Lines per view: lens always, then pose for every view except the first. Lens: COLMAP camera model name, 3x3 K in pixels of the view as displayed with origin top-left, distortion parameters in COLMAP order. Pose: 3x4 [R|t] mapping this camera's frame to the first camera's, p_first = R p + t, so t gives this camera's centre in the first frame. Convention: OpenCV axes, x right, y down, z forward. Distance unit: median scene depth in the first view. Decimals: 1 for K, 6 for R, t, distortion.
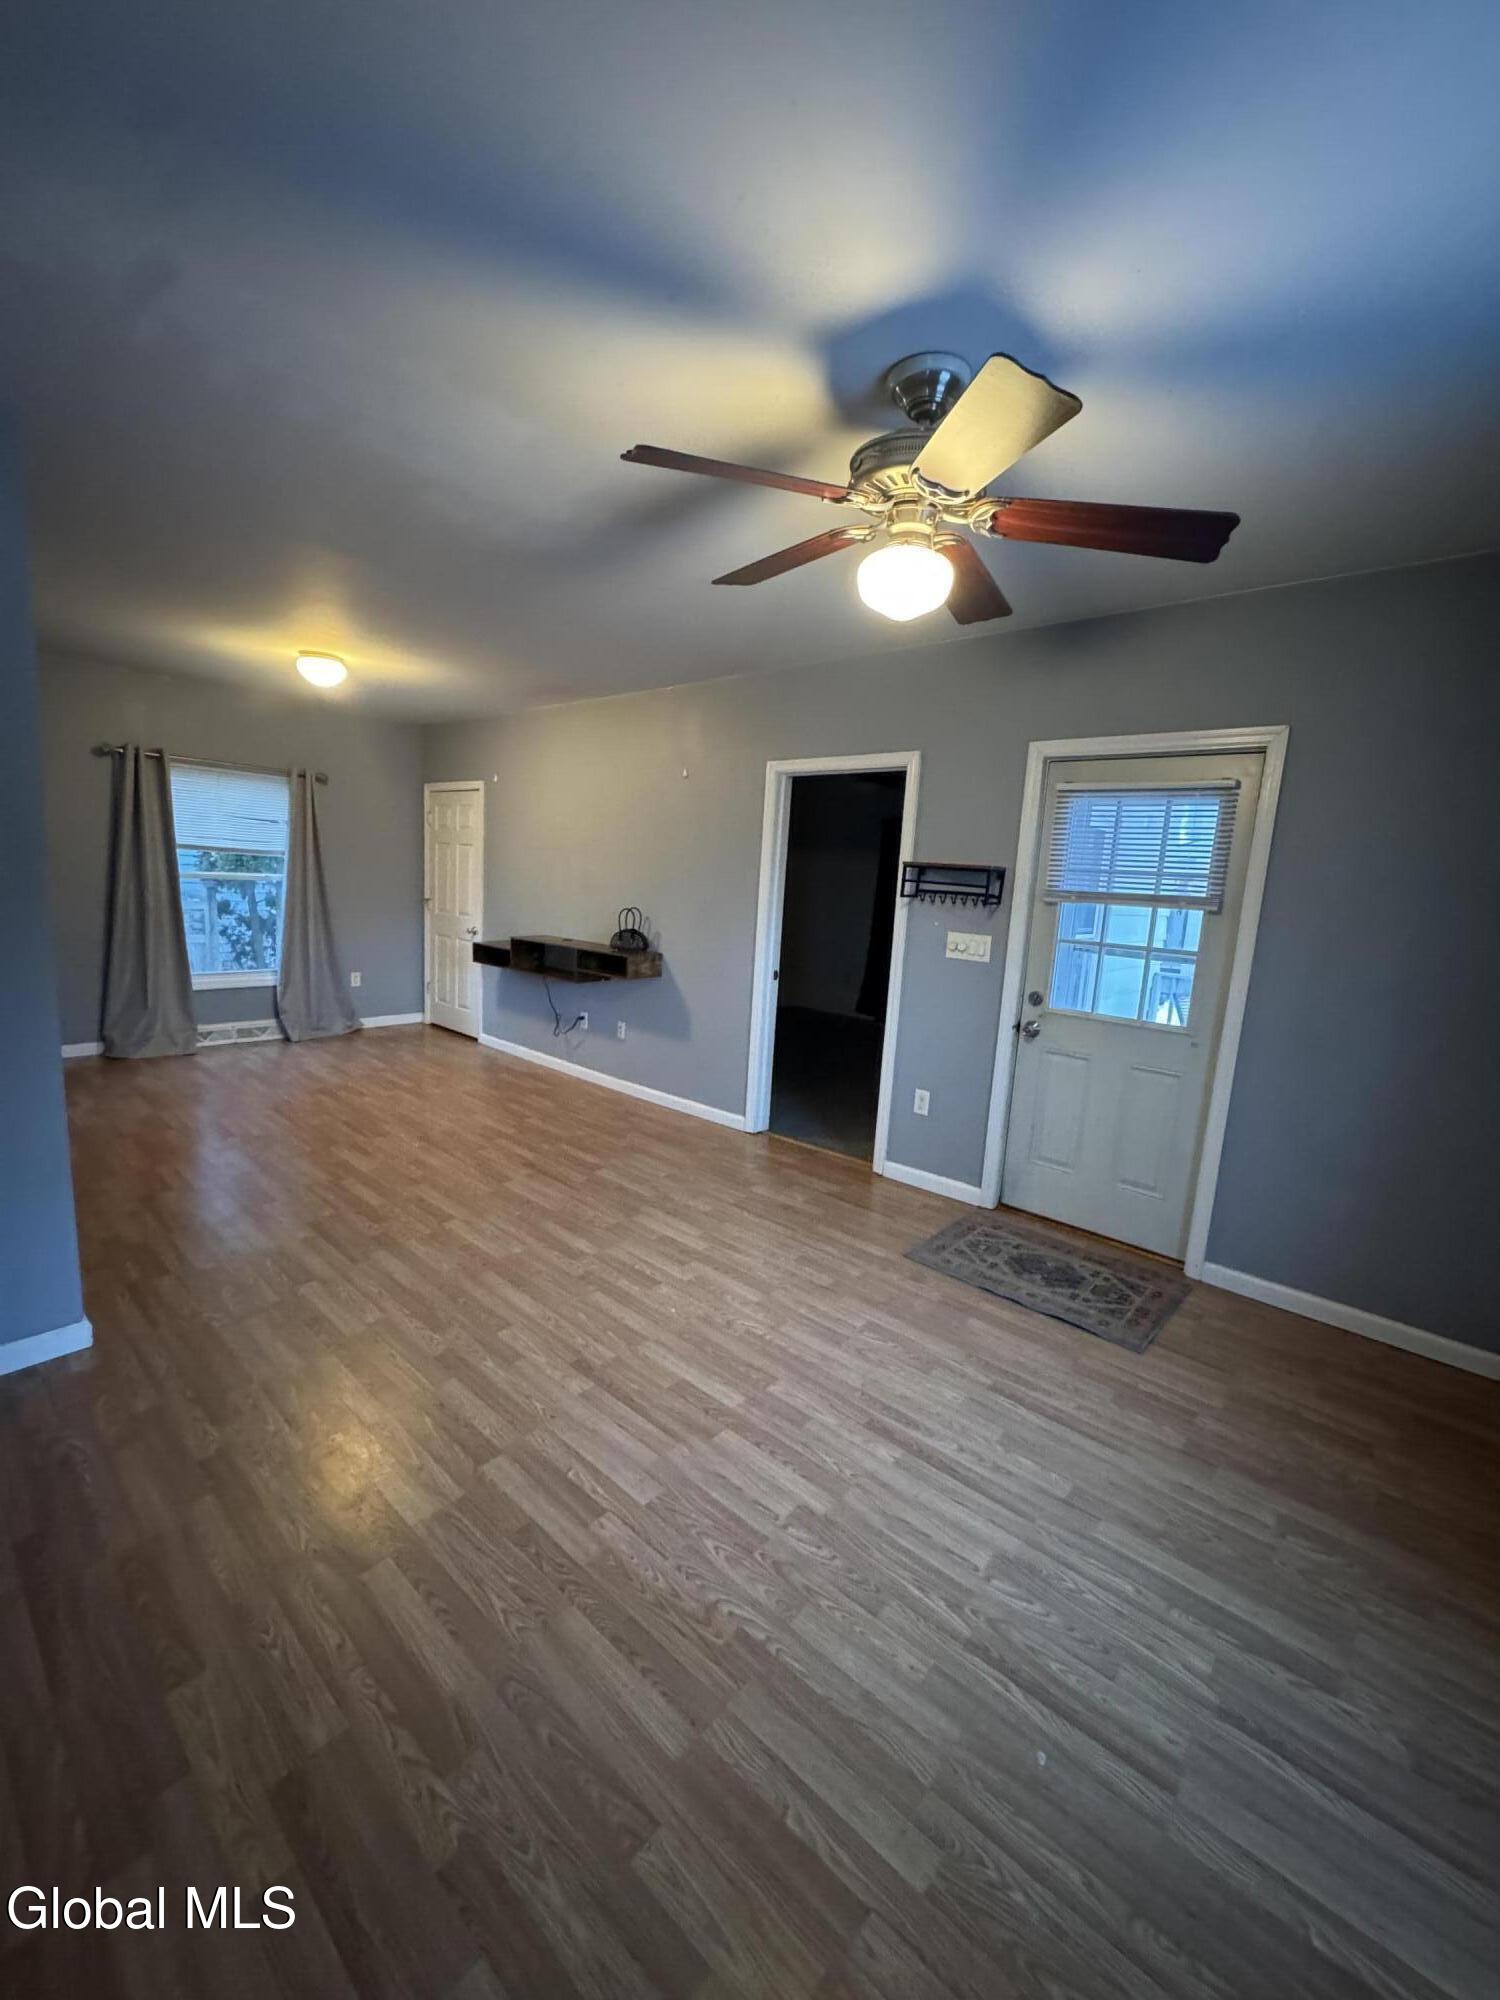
lens RADIAL K [[803.9, 0, 751.4], [0, 803.9, 1003.6], [0, 0, 1]] dist [-0.002350, -0.000045]
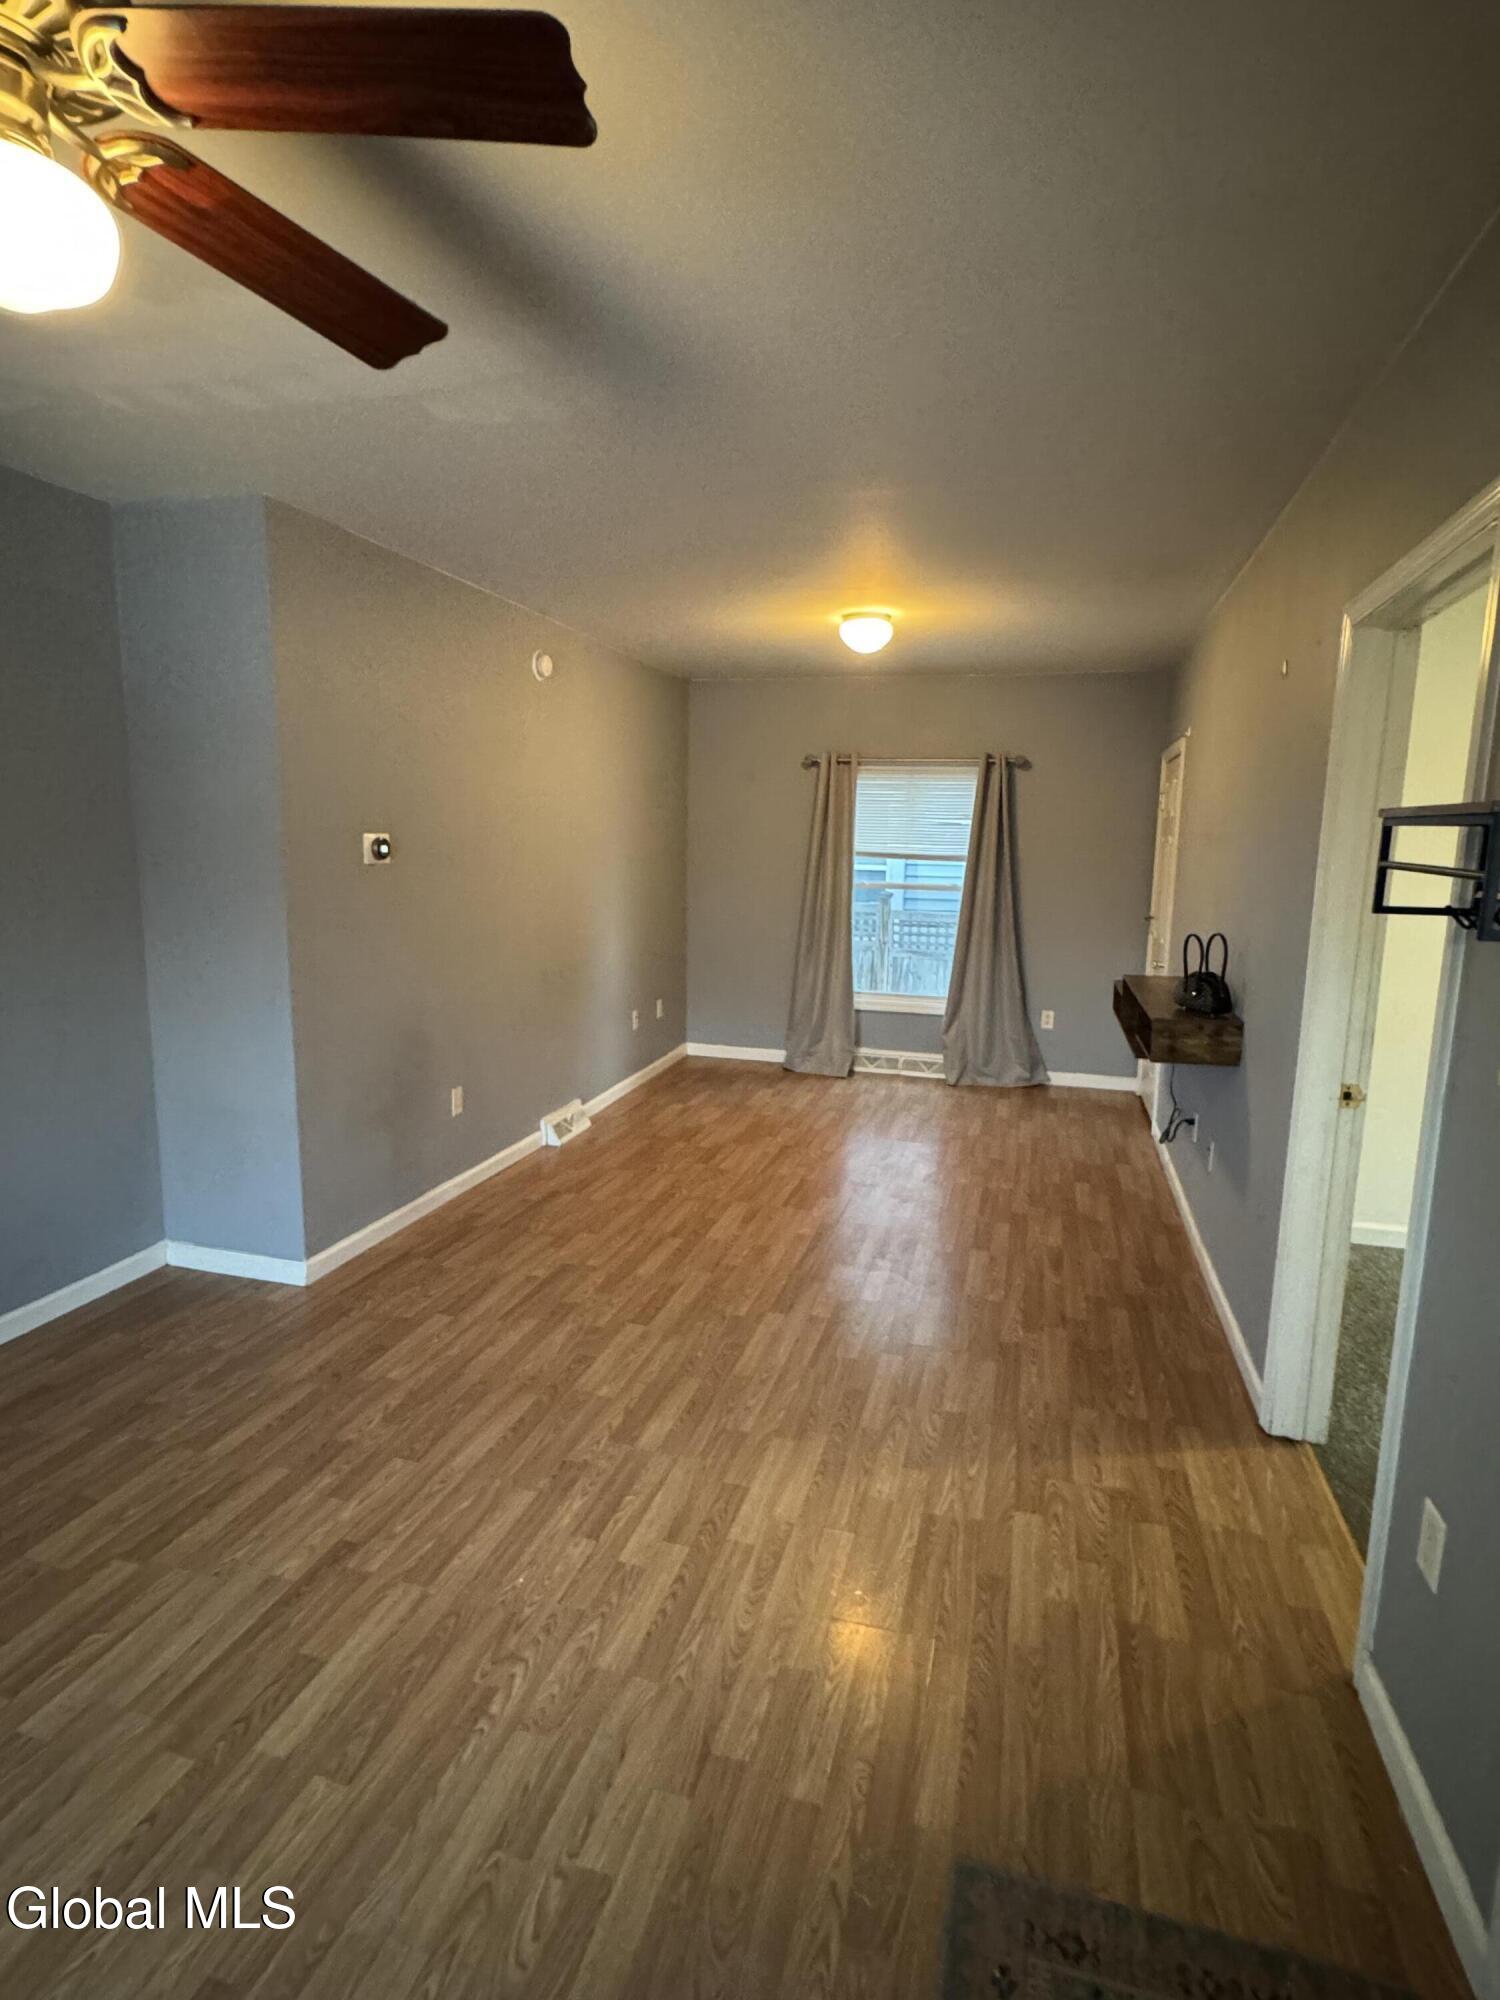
lens RADIAL K [[1029.2, 0, 750.1], [0, 1029.2, 994.9], [0, 0, 1]] dist [0.001899, -0.000081]
pose [[0.423304, 0.084835, -0.902007, 0.527808], [-0.139377, 0.989852, 0.027689, -0.081431], [0.895203, 0.113999, 0.430832, 0.640732]]
